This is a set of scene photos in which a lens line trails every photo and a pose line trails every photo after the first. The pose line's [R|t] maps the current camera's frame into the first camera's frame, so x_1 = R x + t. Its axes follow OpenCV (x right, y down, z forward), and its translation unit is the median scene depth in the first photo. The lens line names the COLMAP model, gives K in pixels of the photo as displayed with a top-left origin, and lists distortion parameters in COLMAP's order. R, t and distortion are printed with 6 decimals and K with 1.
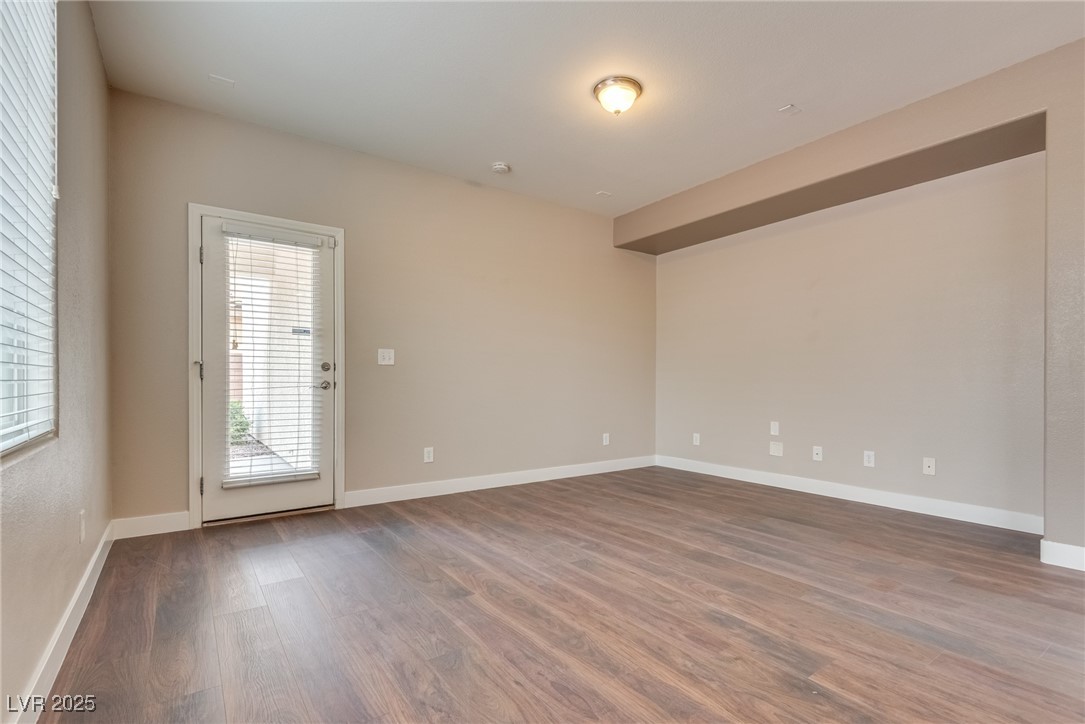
lens RADIAL K [[506.8, 0, 556.7], [0, 506.8, 379.5], [0, 0, 1]] dist [0.017718, -0.000271]
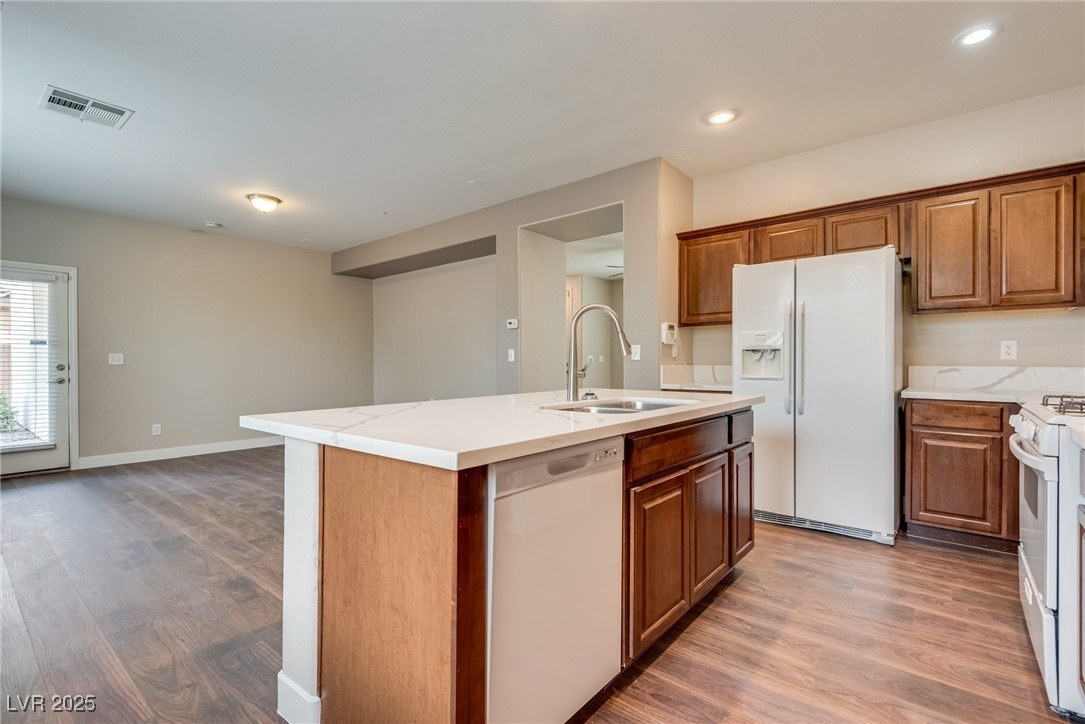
lens RADIAL K [[499.2, 0, 541.0], [0, 499.2, 363.5], [0, 0, 1]] dist [0.001766, -0.000935]
pose [[0.971678, -0.007740, 0.236182, 0.497062], [0.007839, 0.999969, 0.000519, -0.026570], [-0.236179, 0.001347, 0.971709, -0.632223]]
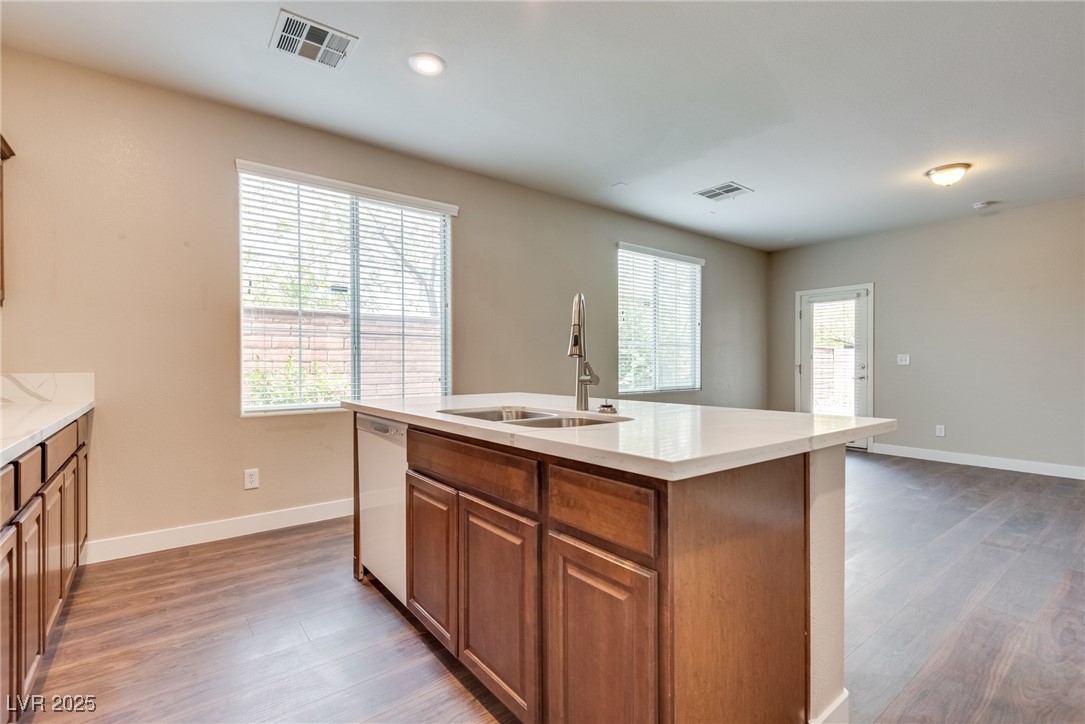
lens RADIAL K [[493.2, 0, 540.0], [0, 493.2, 364.8], [0, 0, 1]] dist [0.017399, -0.000304]
pose [[0.017002, -0.001366, -0.999855, 1.195568], [-0.001881, 0.999997, -0.001398, -0.027198], [0.999854, 0.001905, 0.017000, -0.104516]]
